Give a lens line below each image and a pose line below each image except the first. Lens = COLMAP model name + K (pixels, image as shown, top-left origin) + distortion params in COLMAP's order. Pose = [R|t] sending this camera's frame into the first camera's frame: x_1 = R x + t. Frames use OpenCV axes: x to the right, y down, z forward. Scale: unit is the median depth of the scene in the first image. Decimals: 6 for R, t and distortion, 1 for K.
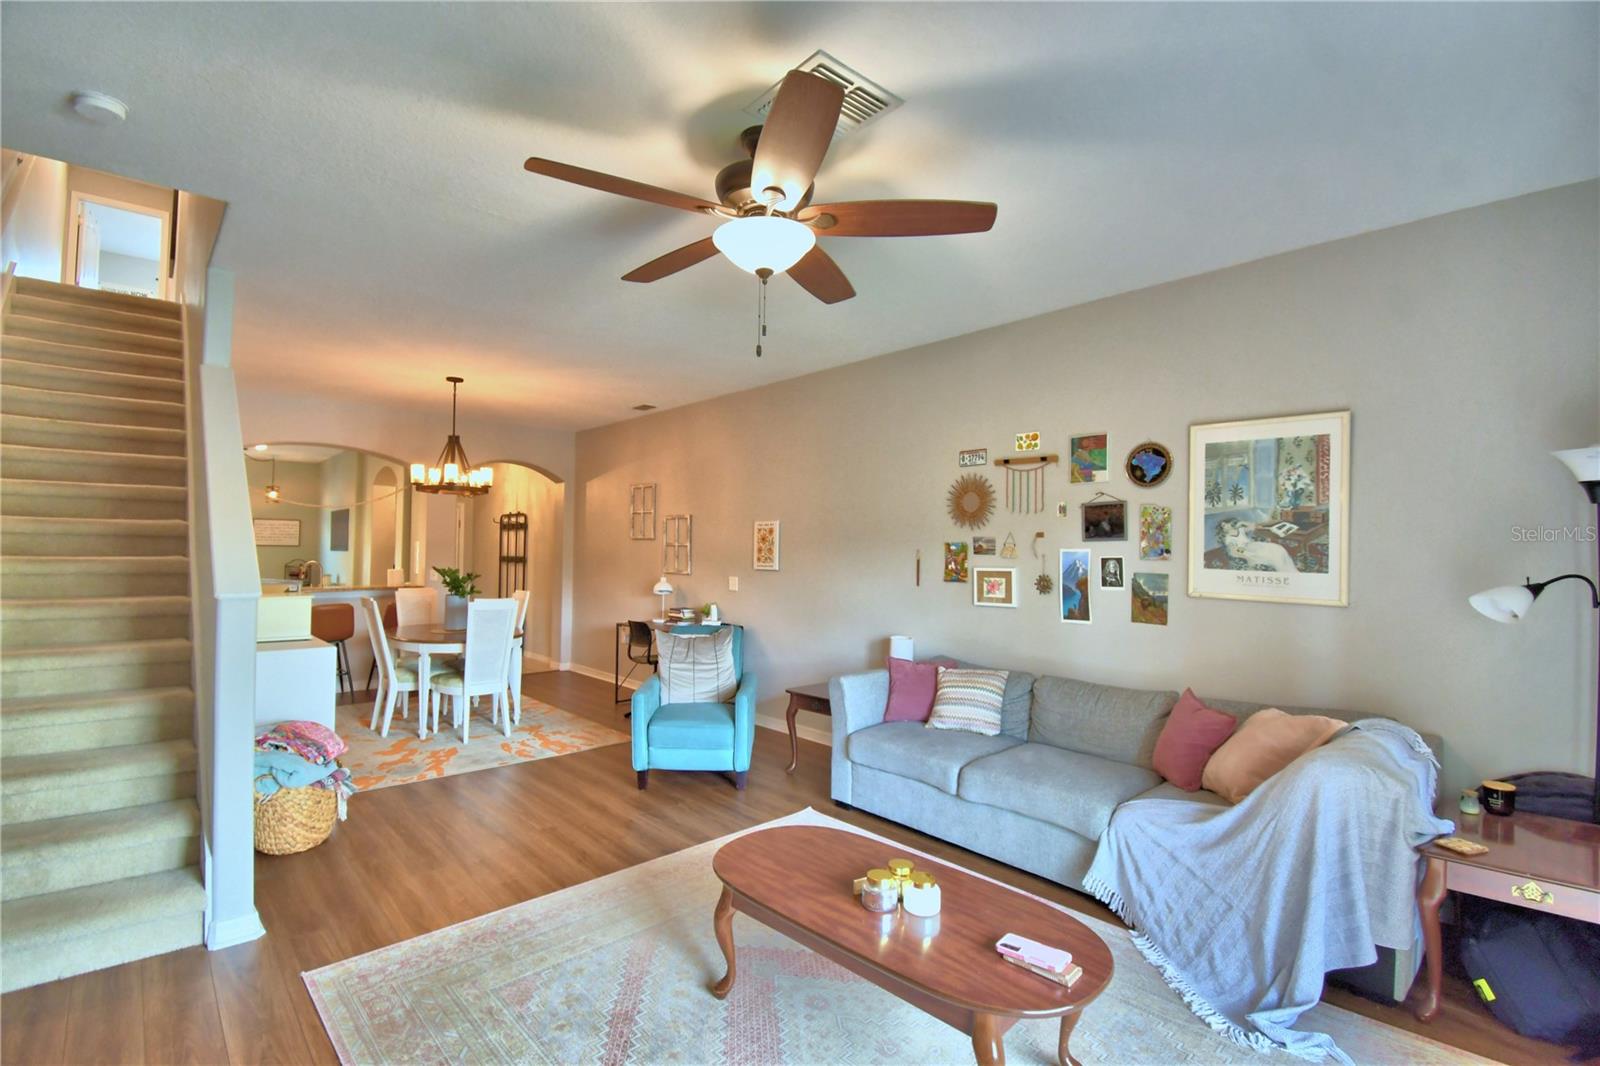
lens RADIAL K [[726.0, 0, 795.6], [0, 726.0, 534.8], [0, 0, 1]] dist [0.025430, -0.029728]
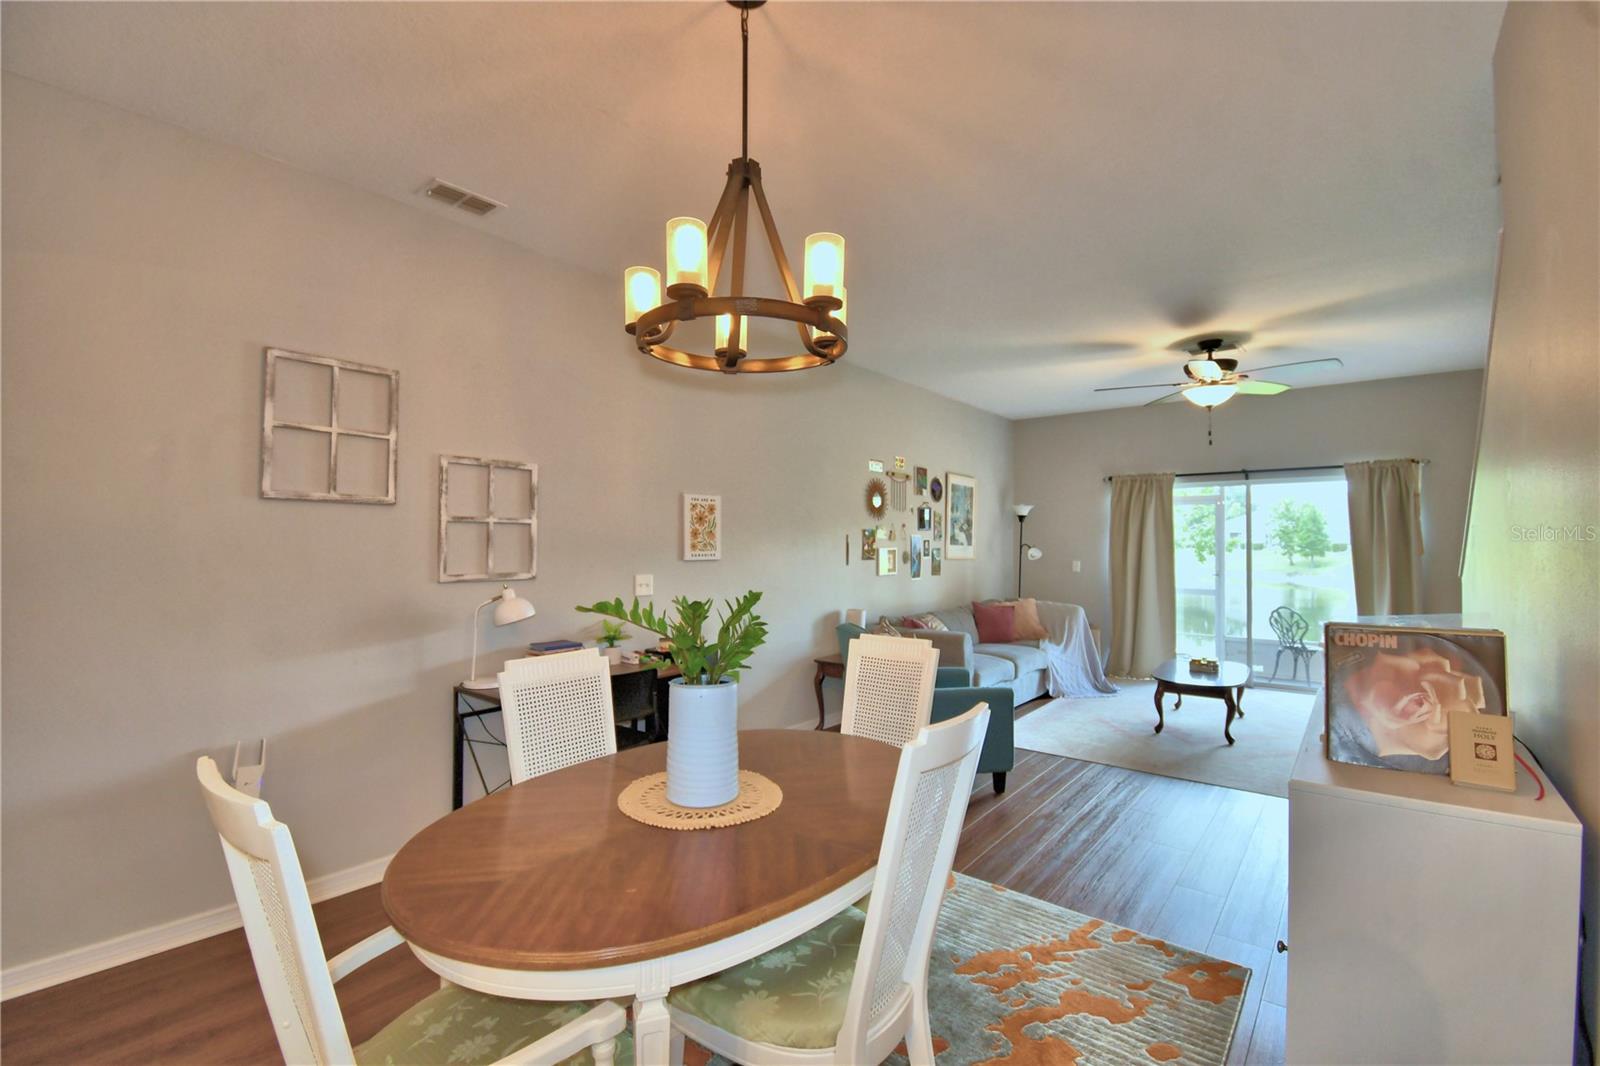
lens RADIAL K [[699.4, 0, 795.0], [0, 699.4, 535.4], [0, 0, 1]] dist [0.023241, -0.027980]
pose [[-0.151811, -0.001741, 0.988408, -1.138853], [-0.027938, 0.999606, -0.002531, 0.032729], [-0.988015, -0.027999, -0.151800, 1.513635]]
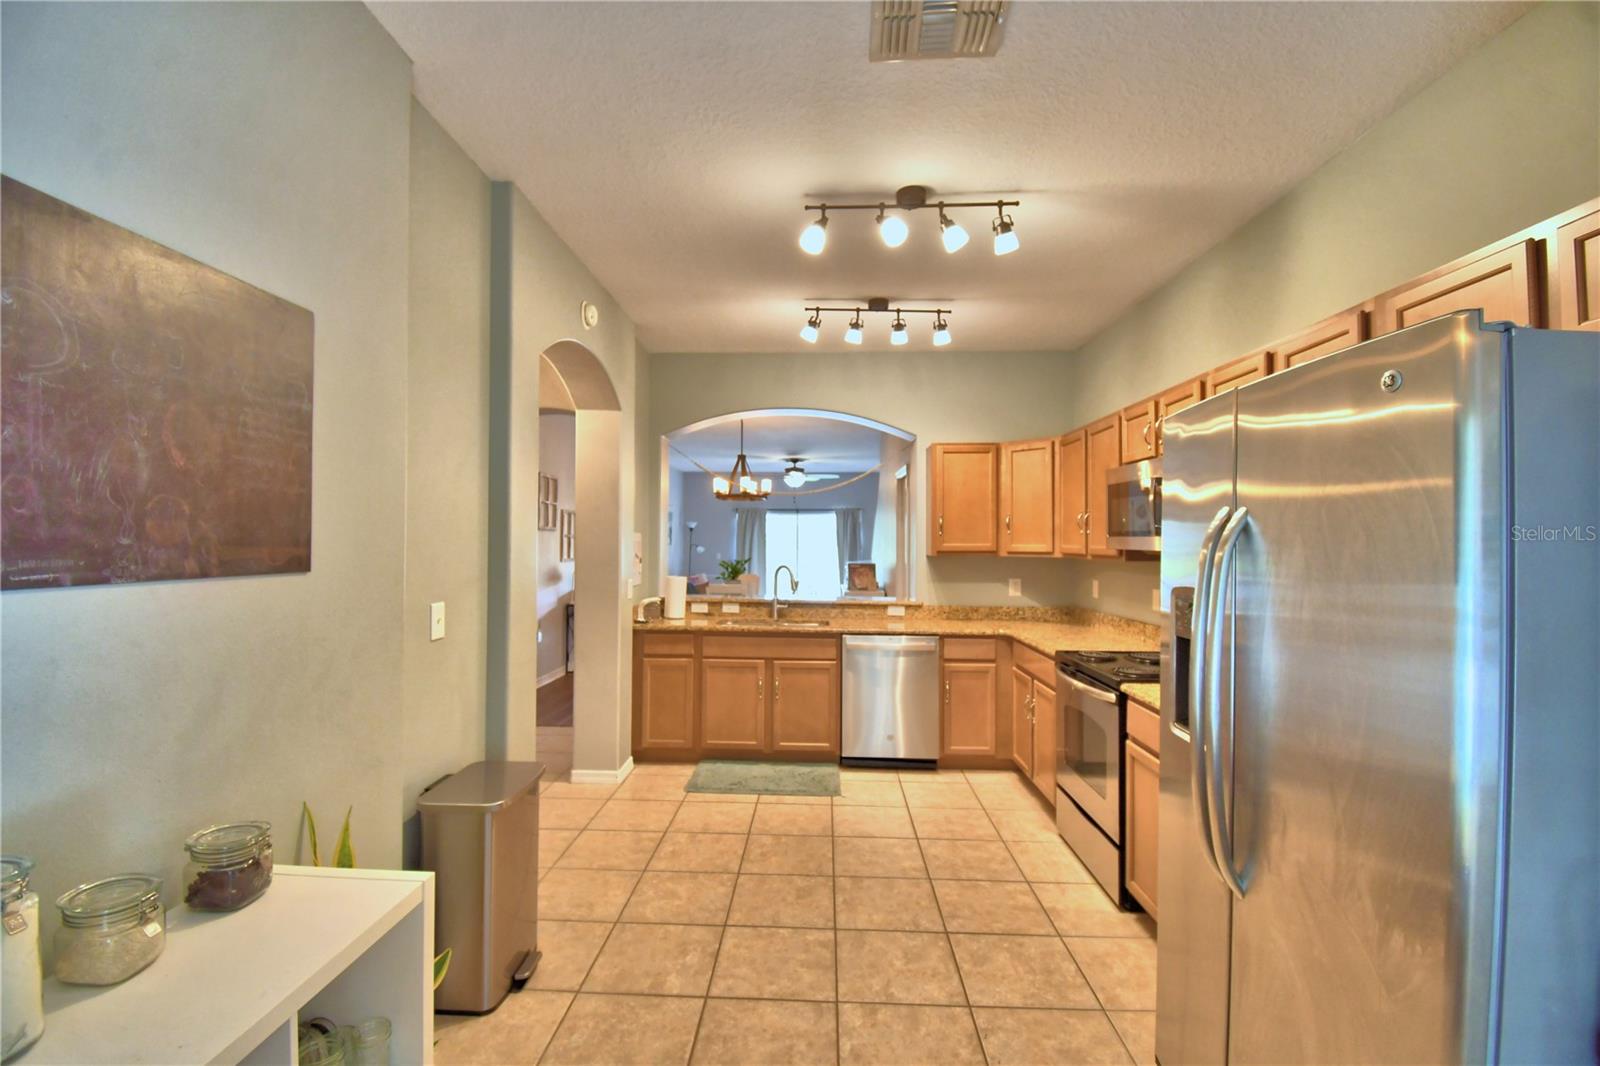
lens RADIAL K [[699.4, 0, 795.0], [0, 699.4, 535.4], [0, 0, 1]] dist [0.023241, -0.027980]
pose [[-0.713528, -0.009148, 0.700567, -2.077797], [-0.028343, 0.999473, -0.015816, 0.031595], [-0.700053, -0.031141, -0.713412, 2.685723]]
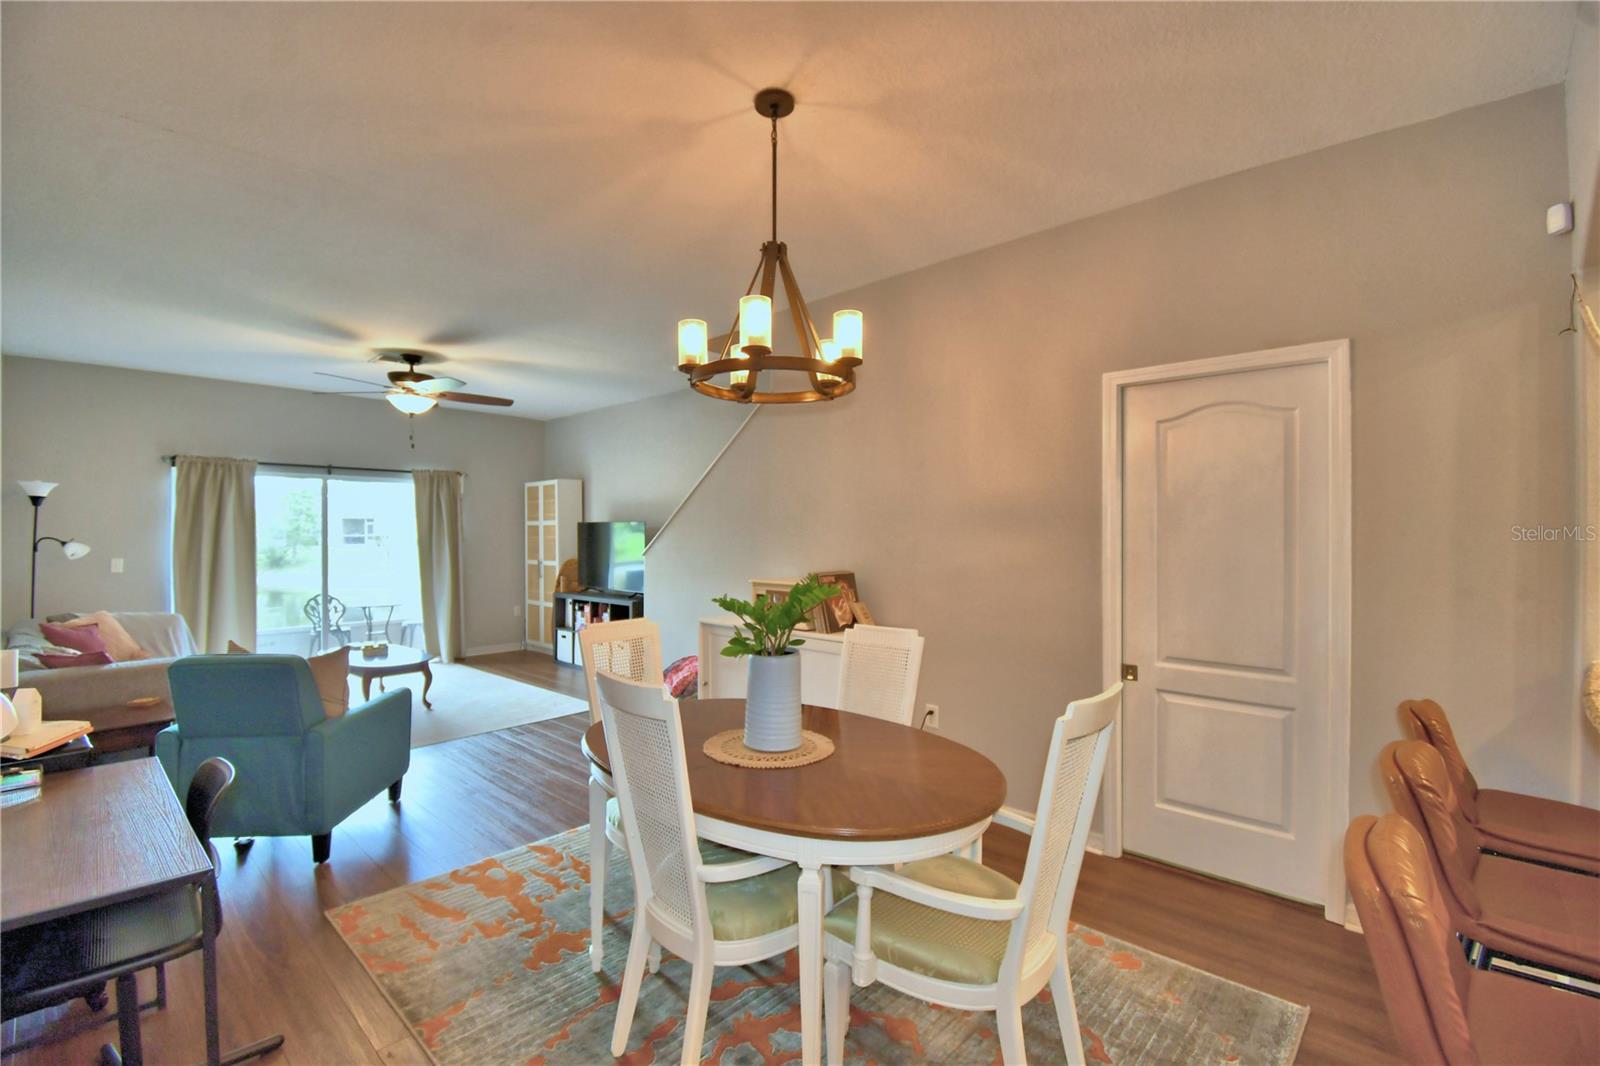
lens RADIAL K [[699.4, 0, 795.0], [0, 699.4, 535.4], [0, 0, 1]] dist [0.023241, -0.027980]
pose [[-0.996574, -0.011279, -0.081928, -0.667714], [-0.009484, 0.999707, -0.022270, 0.045804], [0.082155, -0.021417, -0.996389, 2.045232]]
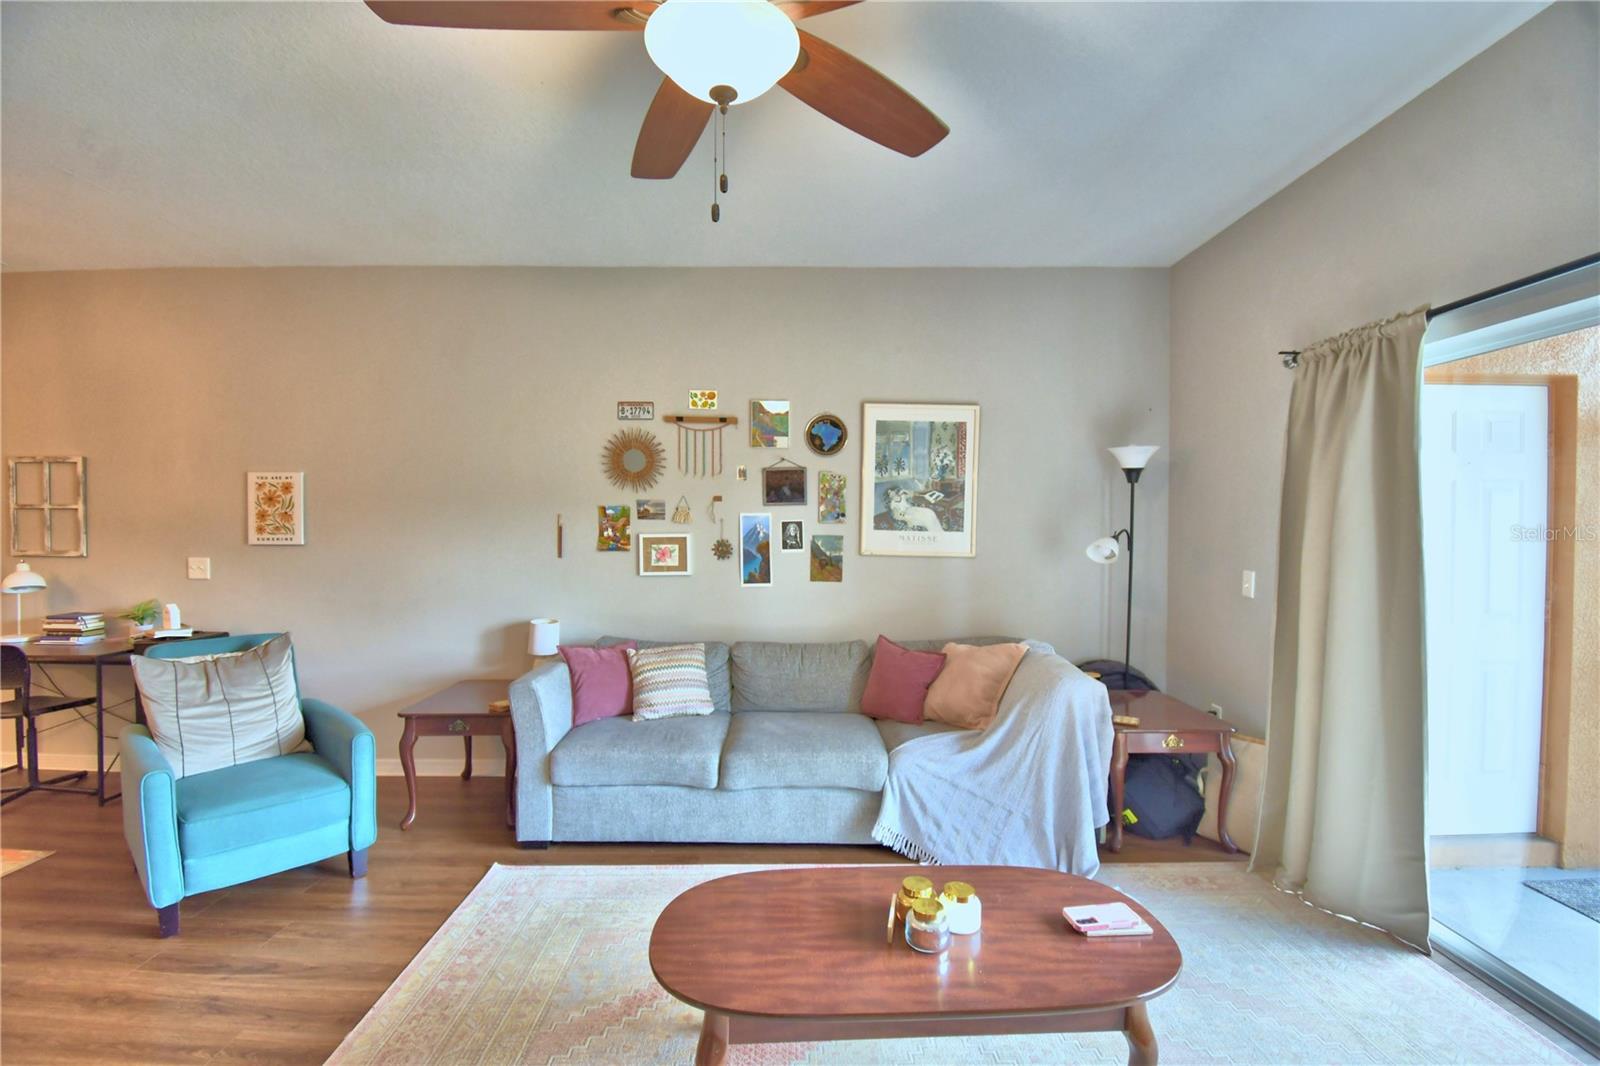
lens RADIAL K [[699.4, 0, 795.0], [0, 699.4, 535.4], [0, 0, 1]] dist [0.023241, -0.027980]
pose [[0.674206, -0.022755, 0.738193, -0.293791], [-0.012826, 0.999014, 0.042510, 0.008607], [-0.738432, -0.038129, 0.673249, 0.309751]]
